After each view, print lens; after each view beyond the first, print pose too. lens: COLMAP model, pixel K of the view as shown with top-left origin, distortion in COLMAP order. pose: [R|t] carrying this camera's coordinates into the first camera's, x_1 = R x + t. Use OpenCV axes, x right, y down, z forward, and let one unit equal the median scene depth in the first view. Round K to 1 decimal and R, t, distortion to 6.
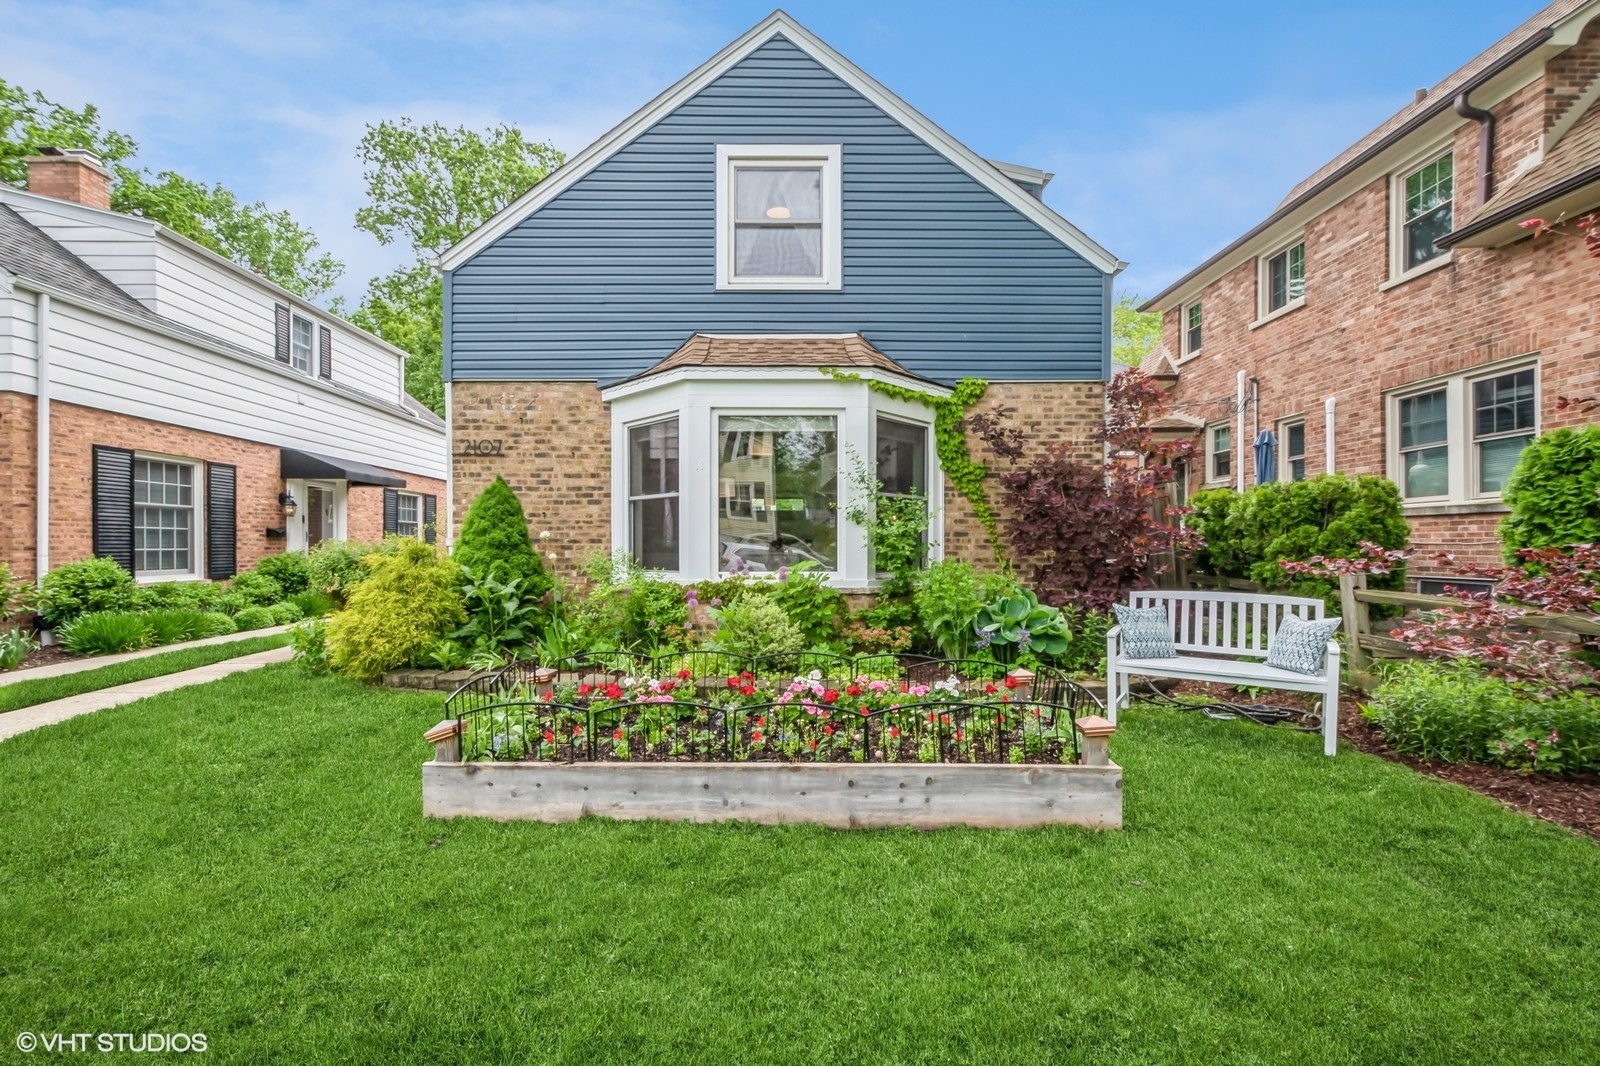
lens RADIAL K [[699.1, 0, 796.4], [0, 699.1, 542.0], [0, 0, 1]] dist [0.001764, -0.000217]
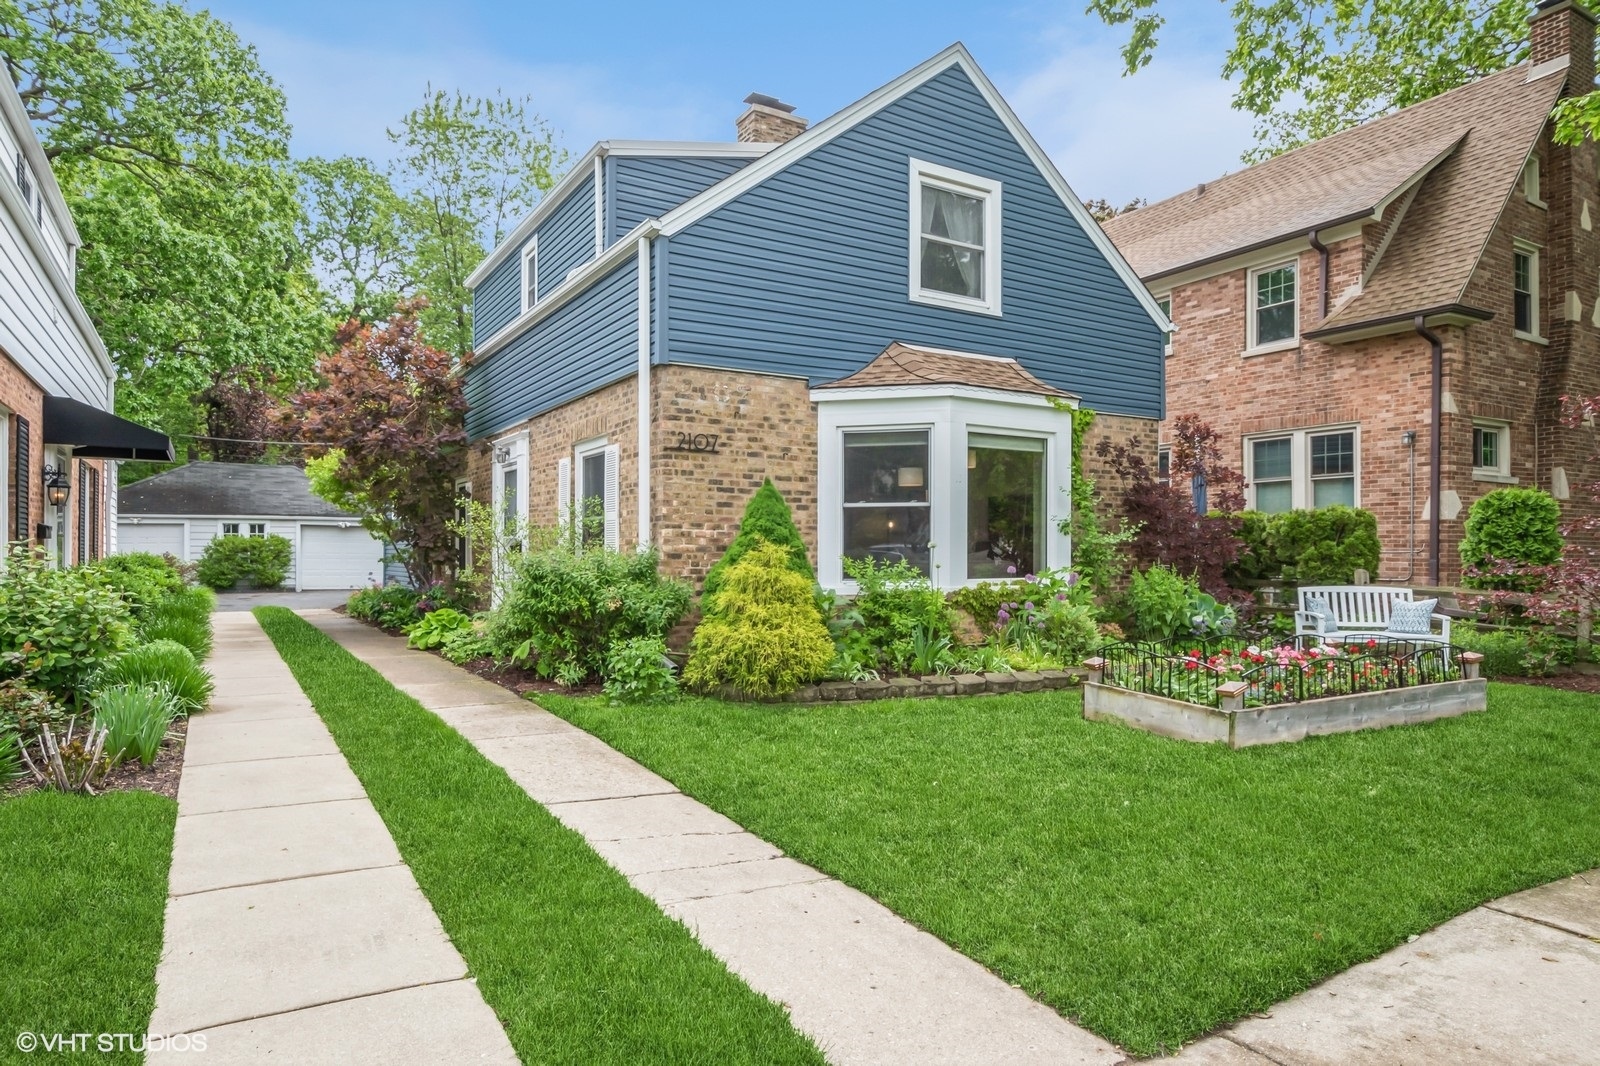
lens RADIAL K [[932.4, 0, 787.5], [0, 932.4, 538.9], [0, 0, 1]] dist [0.004619, -0.001619]
pose [[0.858955, 0.008270, 0.511984, -0.947542], [-0.005042, 0.999958, -0.007693, -0.005256], [-0.512026, 0.004027, 0.858961, -0.064999]]
